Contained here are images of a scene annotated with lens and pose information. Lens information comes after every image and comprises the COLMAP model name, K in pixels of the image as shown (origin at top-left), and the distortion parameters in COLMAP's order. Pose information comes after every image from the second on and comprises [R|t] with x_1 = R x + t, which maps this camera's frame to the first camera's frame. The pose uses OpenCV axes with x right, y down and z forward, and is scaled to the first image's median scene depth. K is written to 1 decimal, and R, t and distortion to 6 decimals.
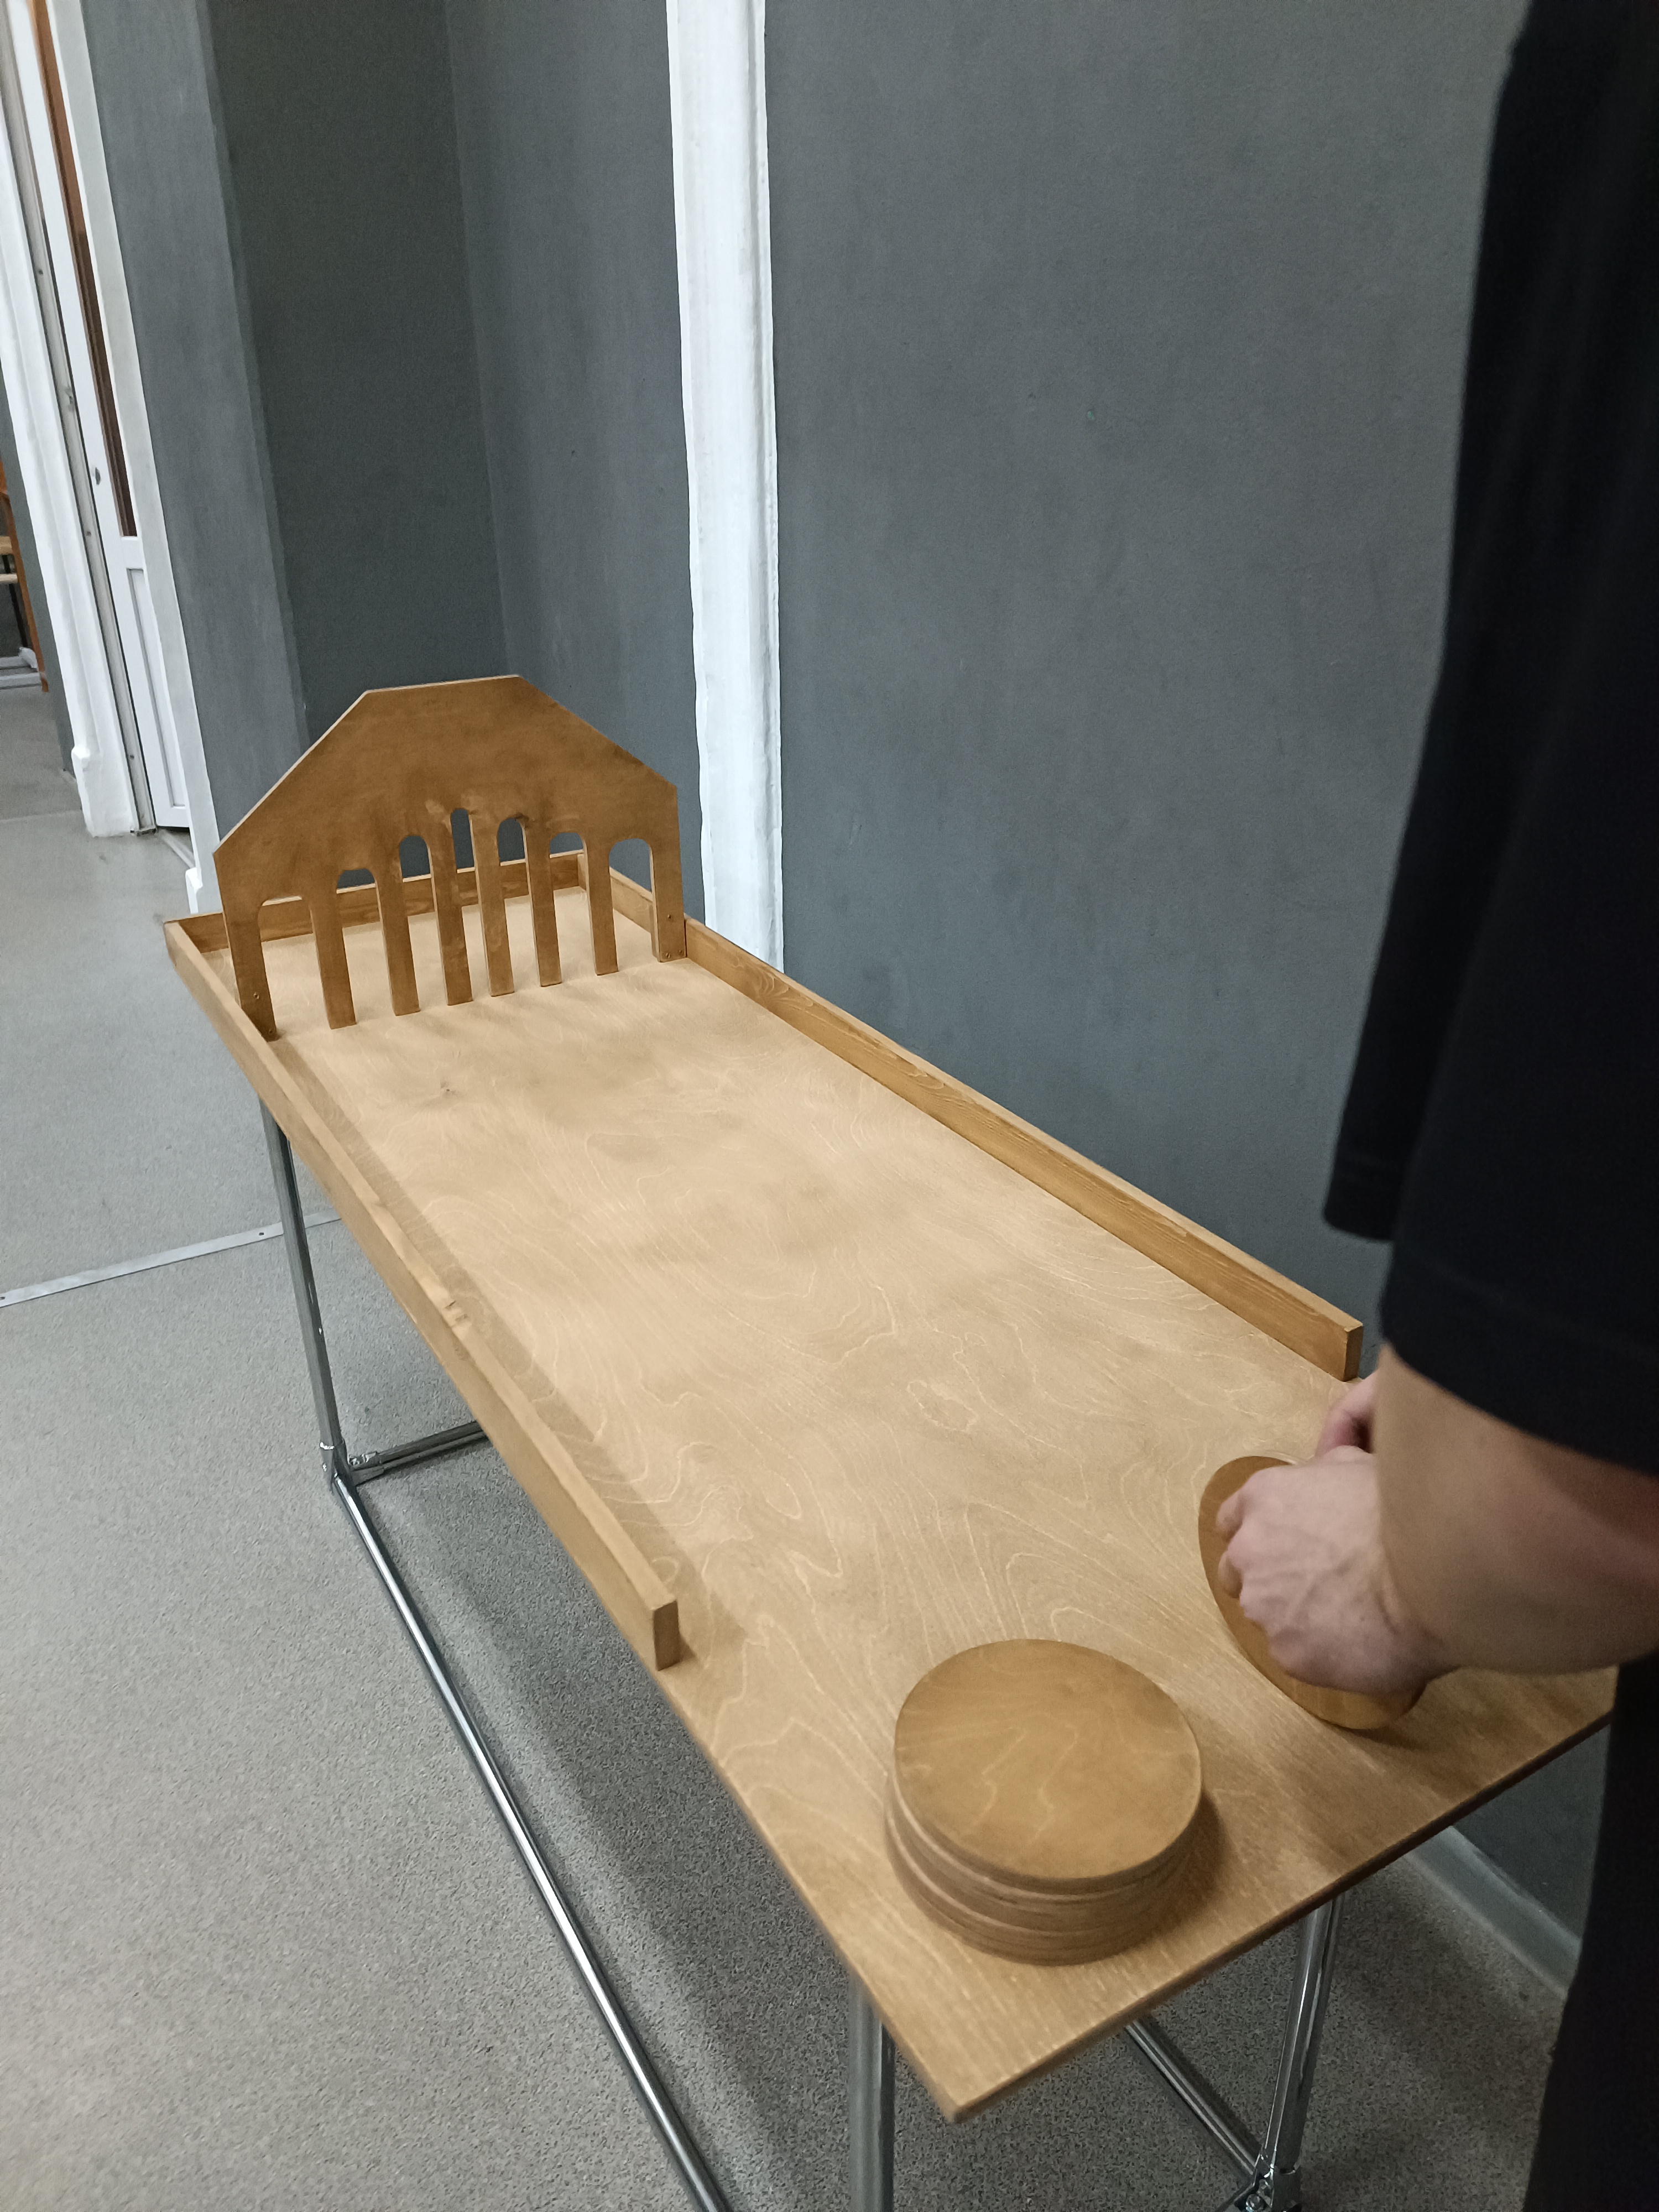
lens RADIAL K [[1603.8, 0, 829.9], [0, 1603.8, 1120.3], [0, 0, 1]] dist [0.041467, -0.053584]
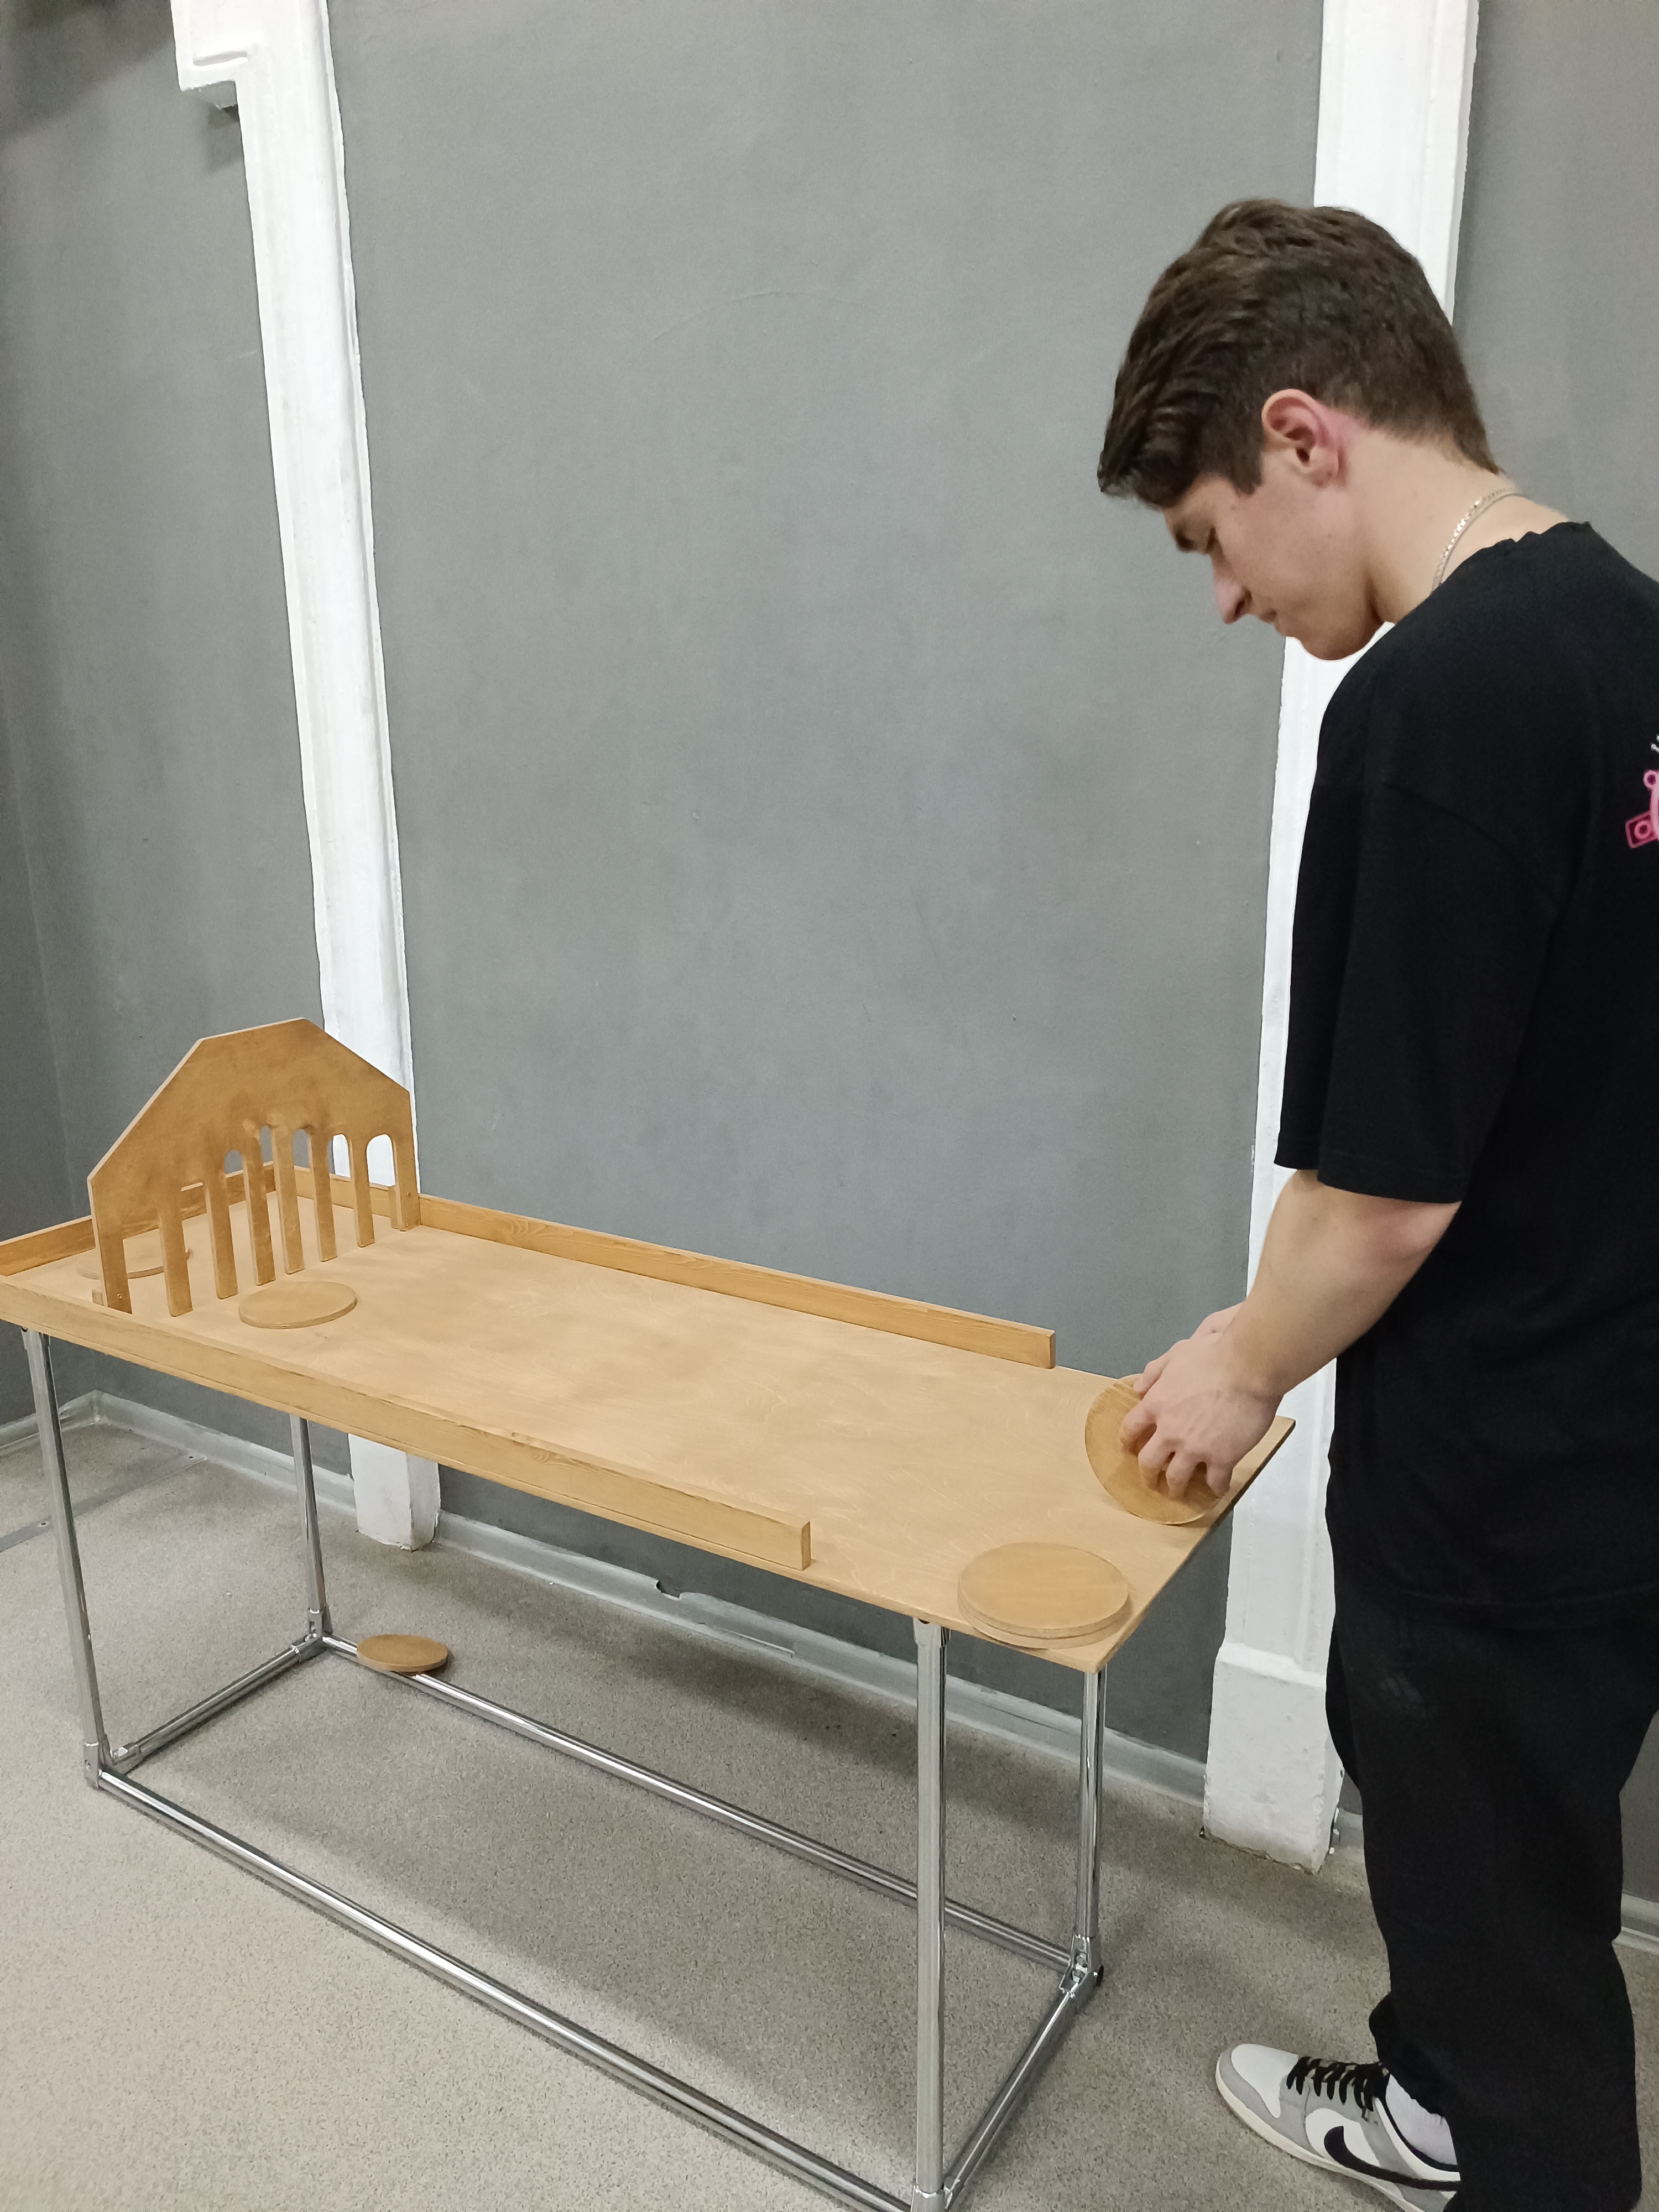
lens RADIAL K [[1611.9, 0, 849.1], [0, 1611.9, 1119.7], [0, 0, 1]] dist [0.031427, -0.024716]
pose [[0.890730, -0.114491, 0.439877, -0.369799], [0.196051, 0.969881, -0.144553, 0.072273], [-0.410078, 0.214996, 0.886348, -0.295736]]
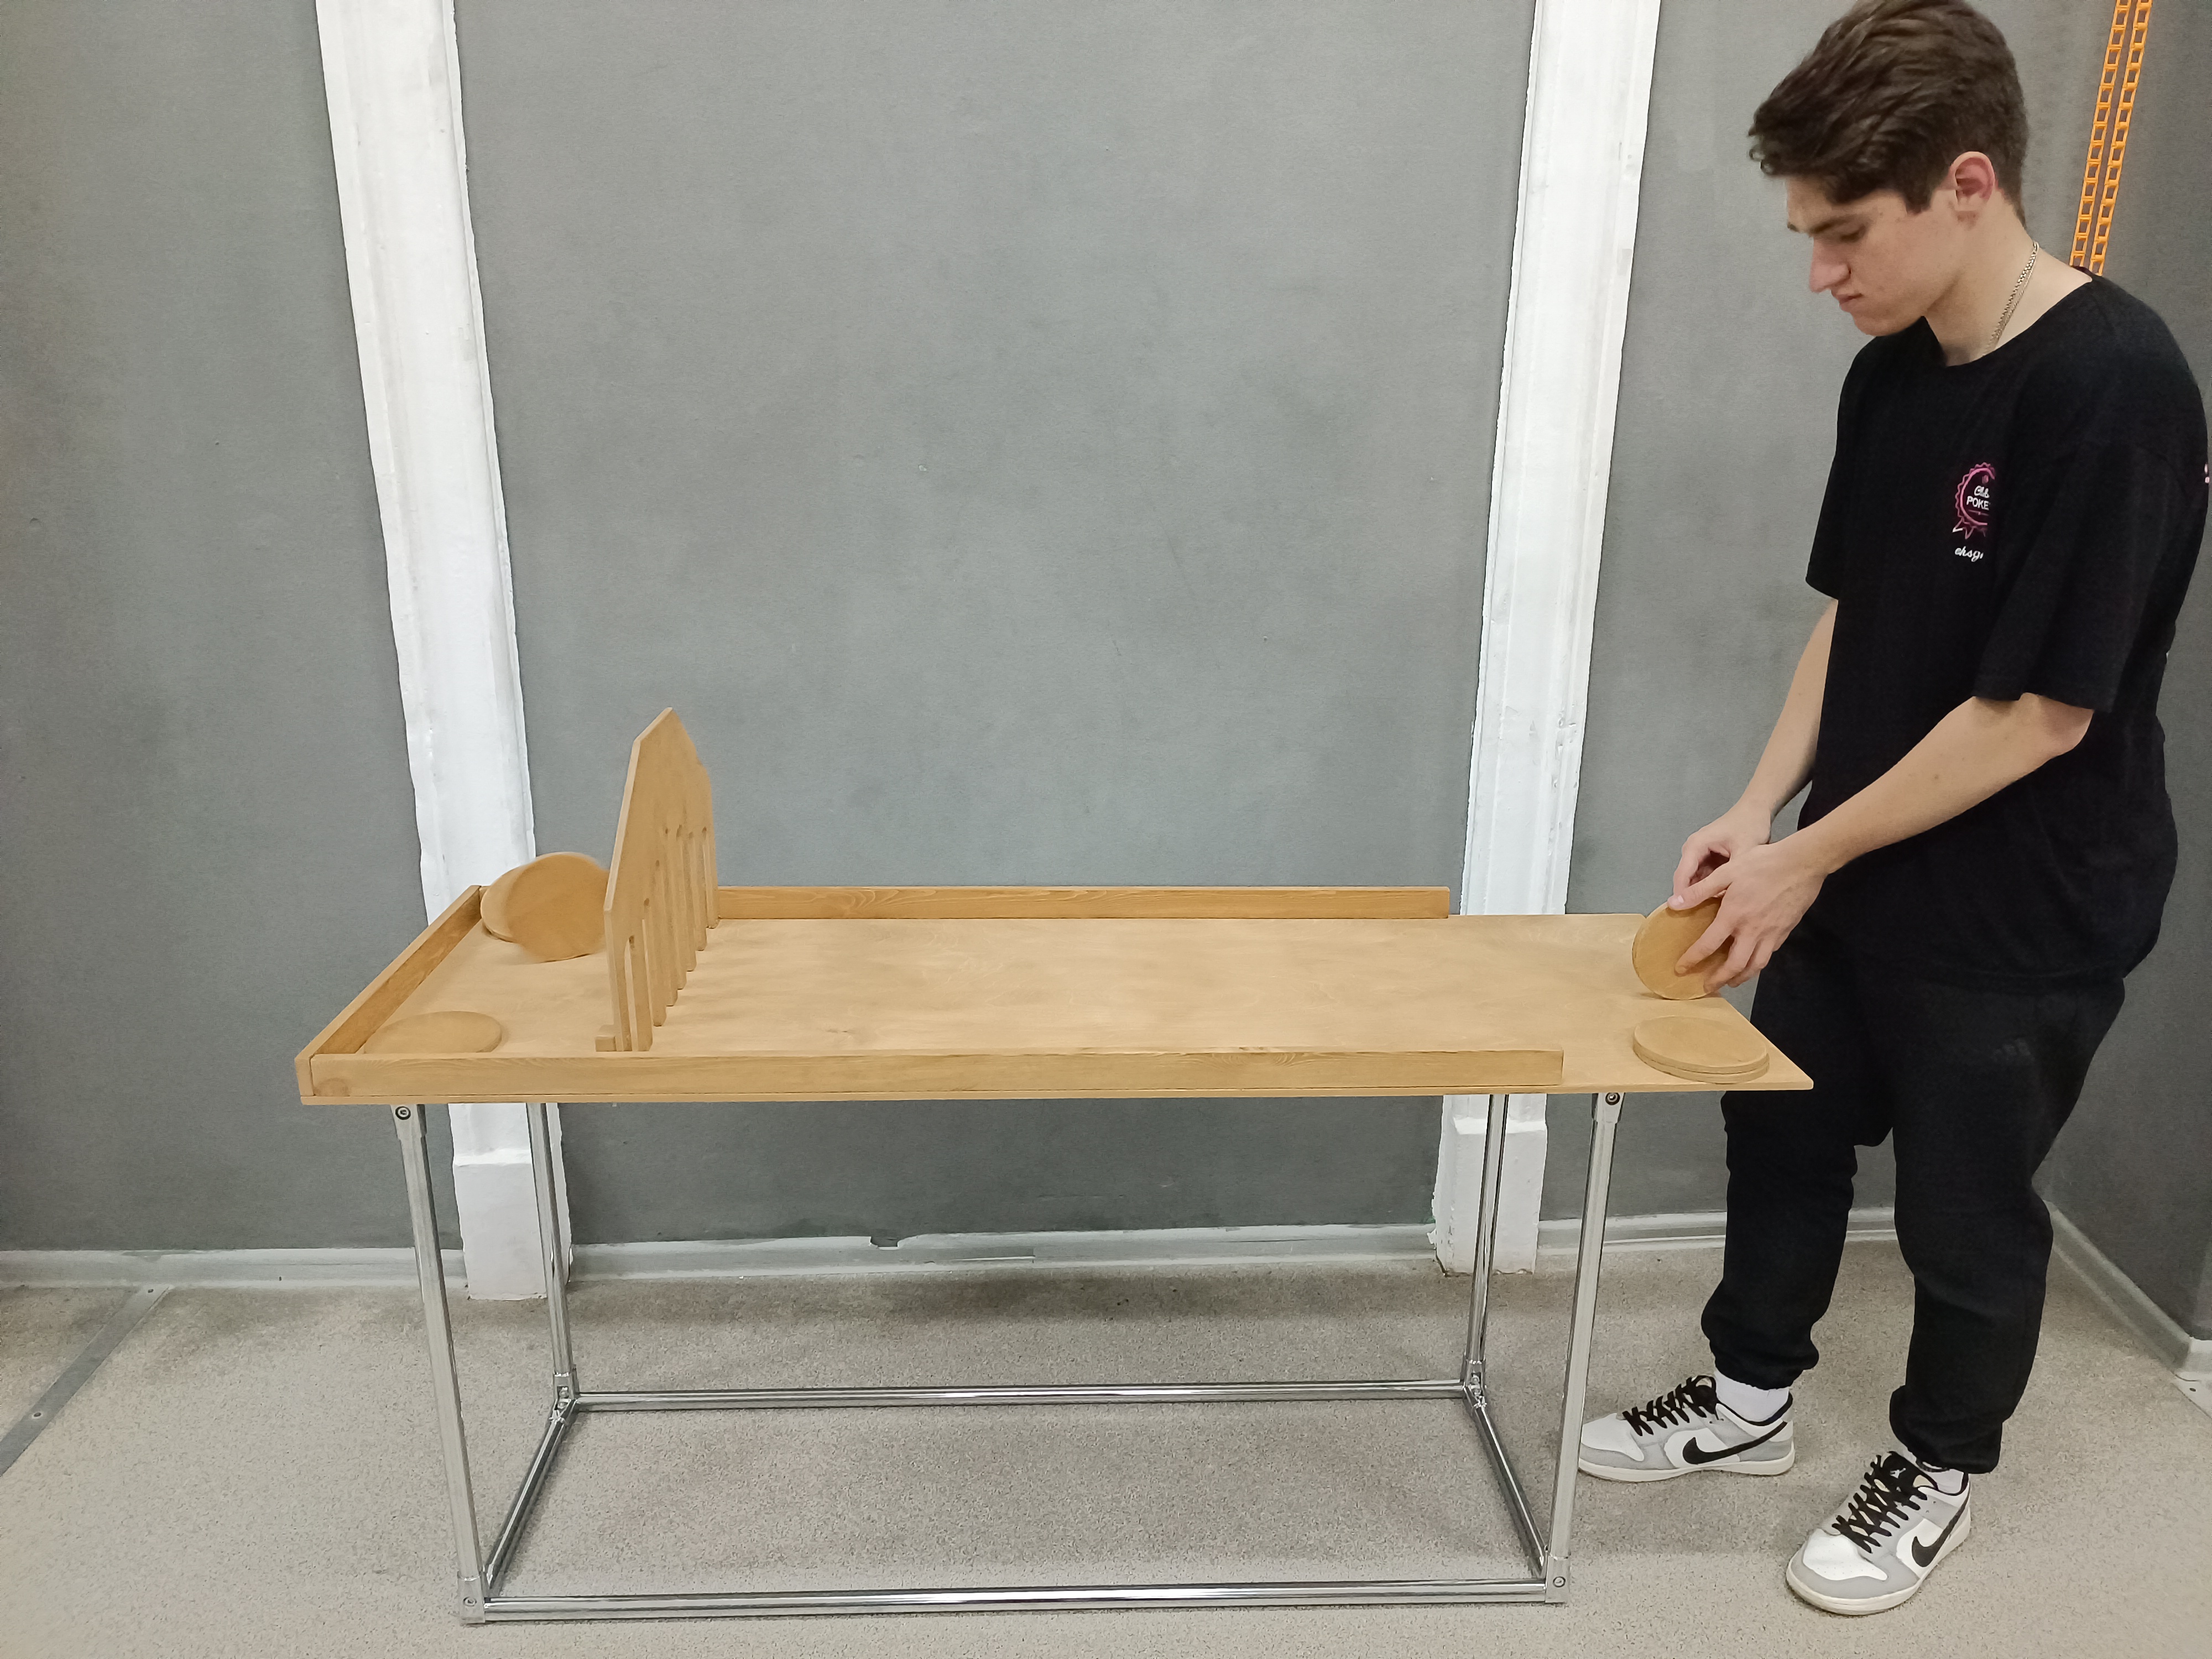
lens RADIAL K [[1603.8, 0, 1125.8], [0, 1603.8, 836.0], [0, 0, 1]] dist [0.041467, -0.053584]
pose [[0.479619, -0.256559, 0.839132, -1.004521], [0.363267, 0.928558, 0.076269, -0.153570], [-0.798750, 0.268249, 0.538554, 0.126497]]
